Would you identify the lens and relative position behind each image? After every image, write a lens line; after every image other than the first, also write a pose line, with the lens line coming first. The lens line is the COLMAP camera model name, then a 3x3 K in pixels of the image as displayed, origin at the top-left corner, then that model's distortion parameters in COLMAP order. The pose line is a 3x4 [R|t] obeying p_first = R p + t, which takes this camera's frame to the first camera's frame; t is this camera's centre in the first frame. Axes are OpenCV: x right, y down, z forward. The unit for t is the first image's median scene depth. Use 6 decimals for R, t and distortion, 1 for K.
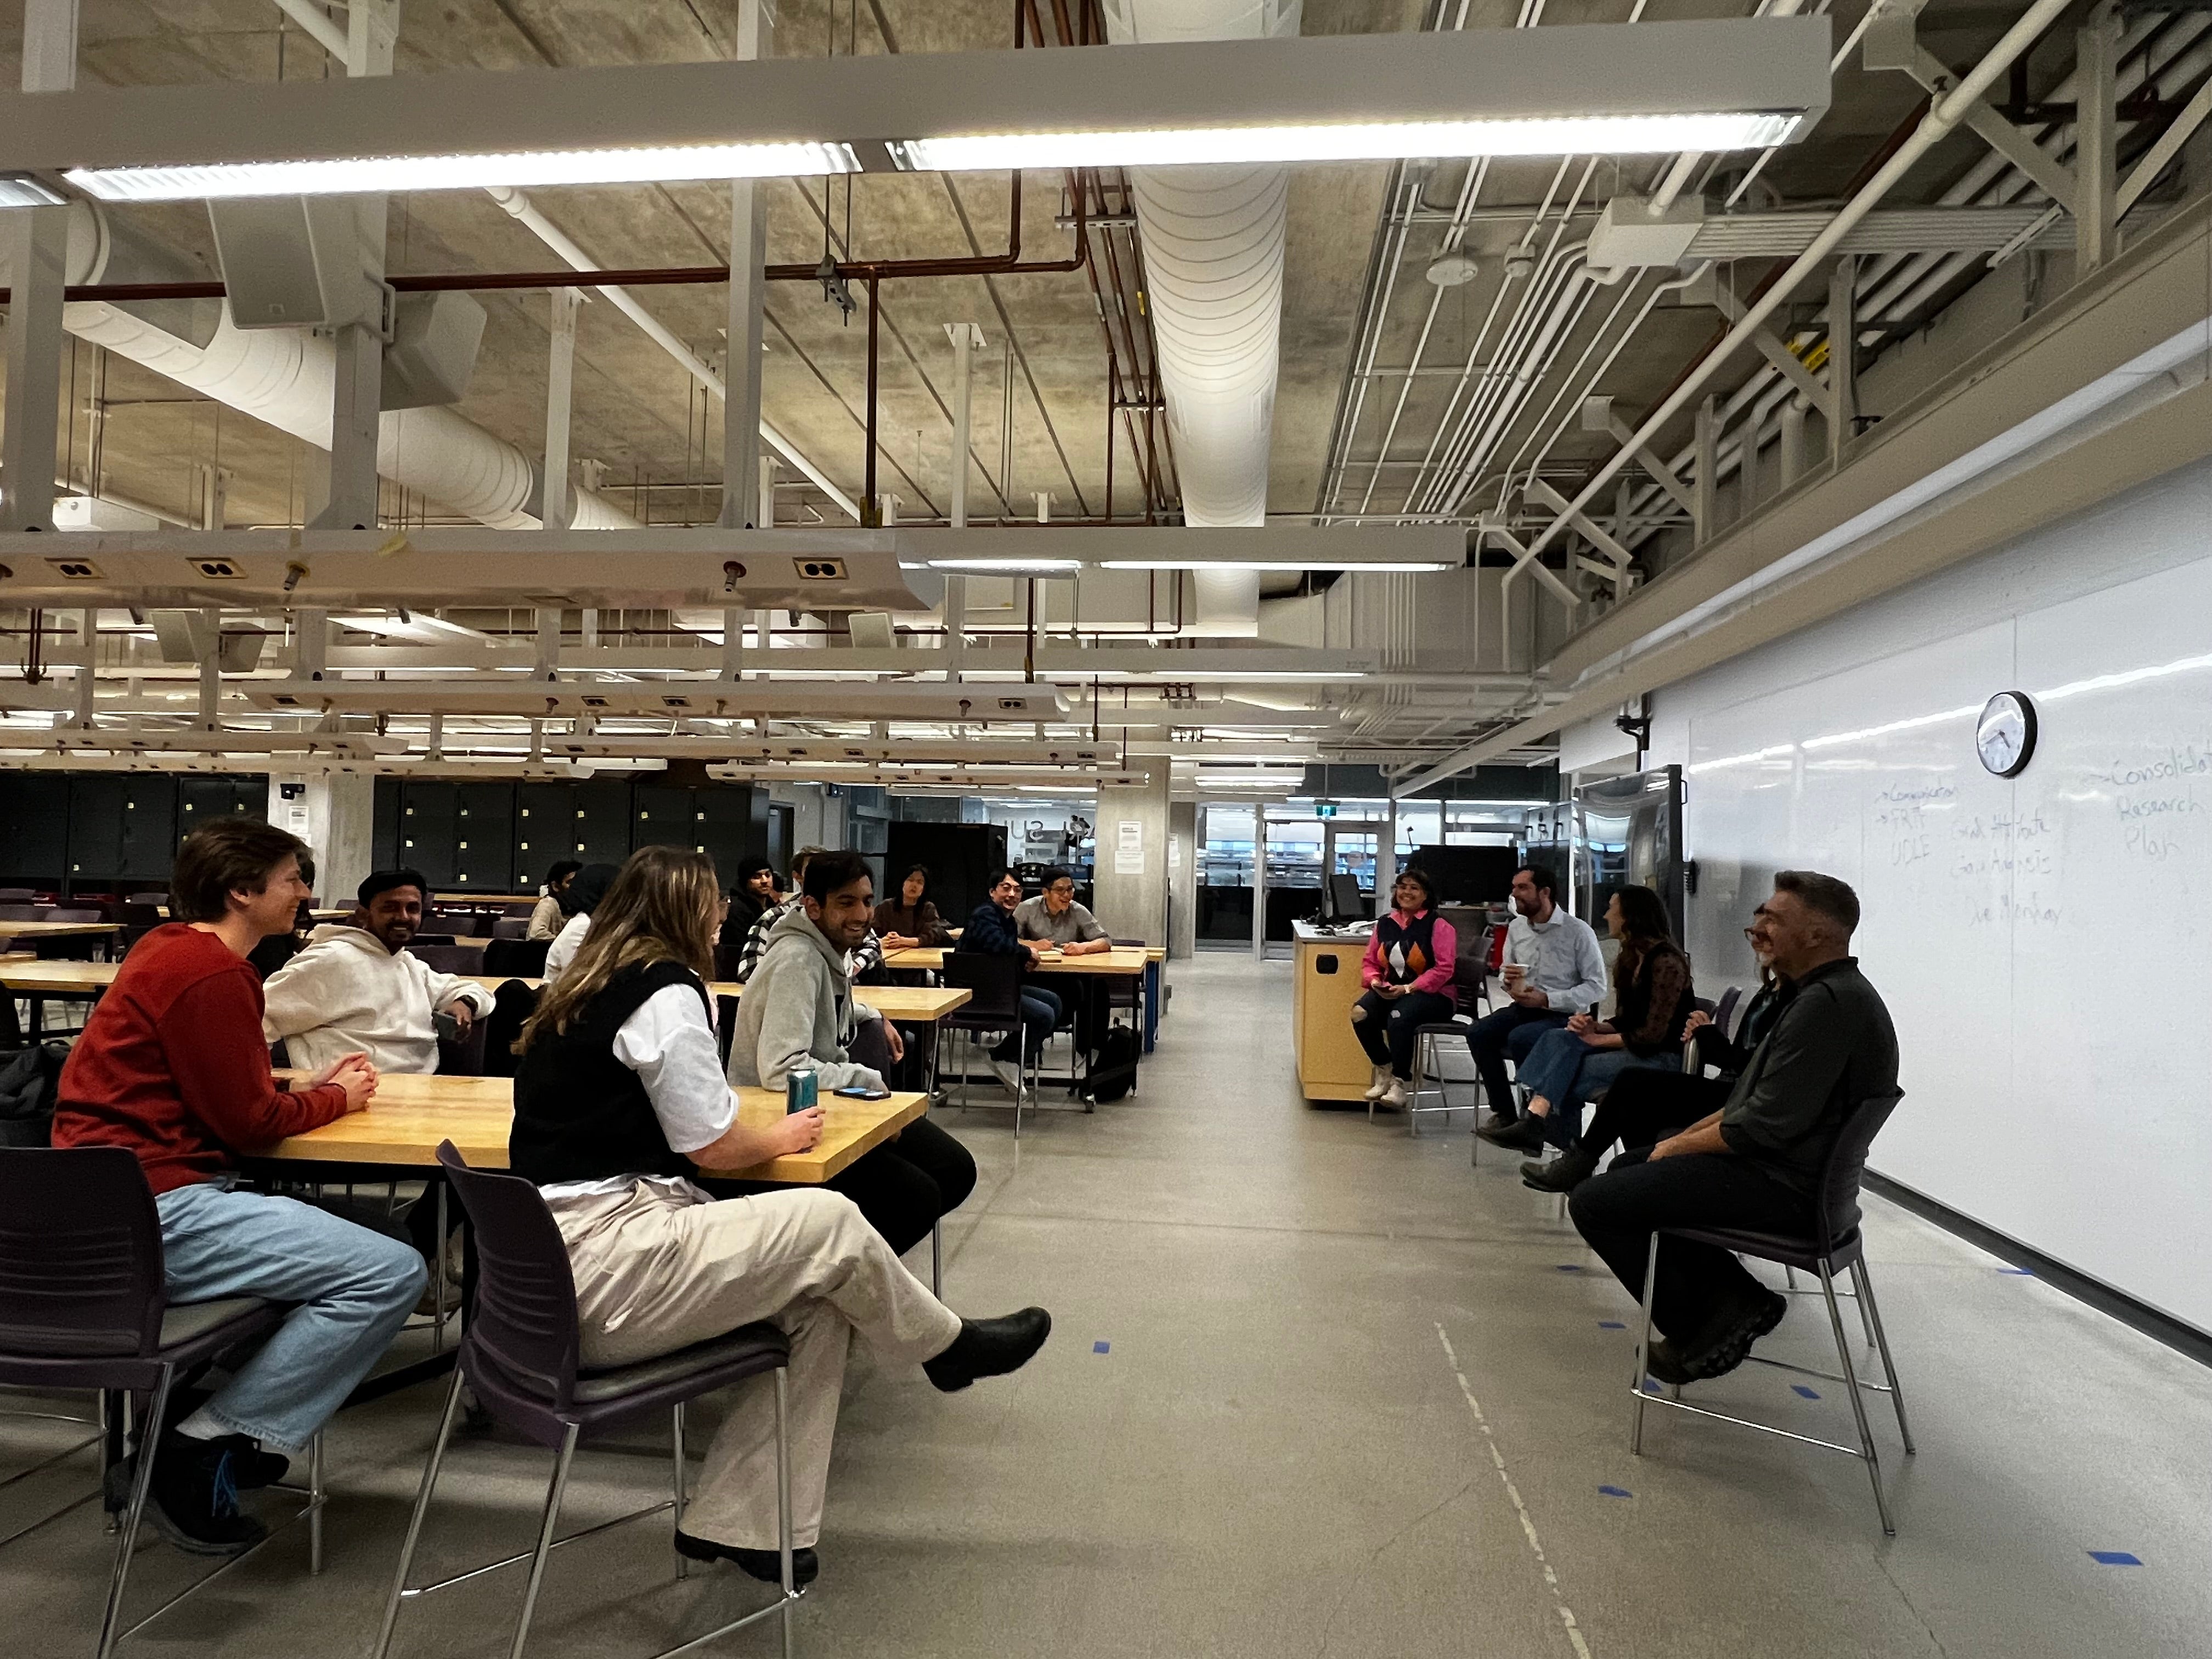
lens RADIAL K [[1258.6, 0, 1110.1], [0, 1258.6, 833.4], [0, 0, 1]] dist [0.005028, 0.002102]
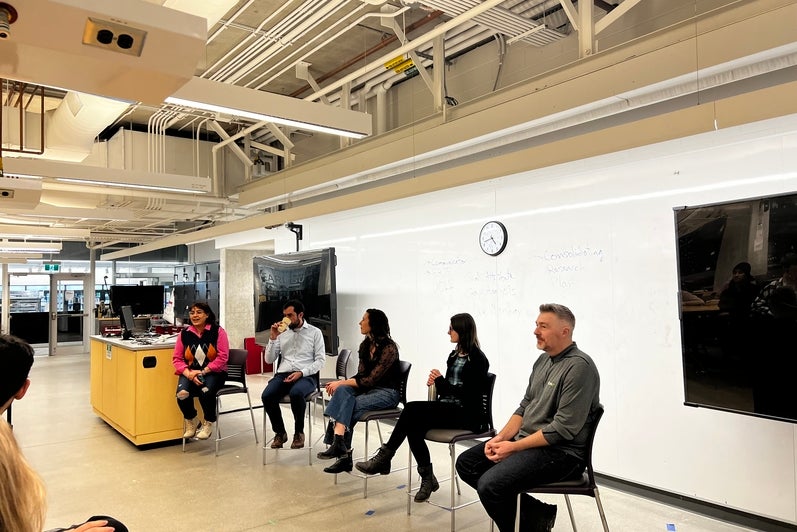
lens RADIAL K [[594.1, 0, 399.0], [0, 594.1, 263.9], [0, 0, 1]] dist [0.029622, -0.005212]
pose [[0.723154, -0.004688, 0.690671, -0.133281], [0.017609, 0.999777, -0.011652, -0.011752], [-0.690463, 0.020588, 0.723075, 0.185195]]
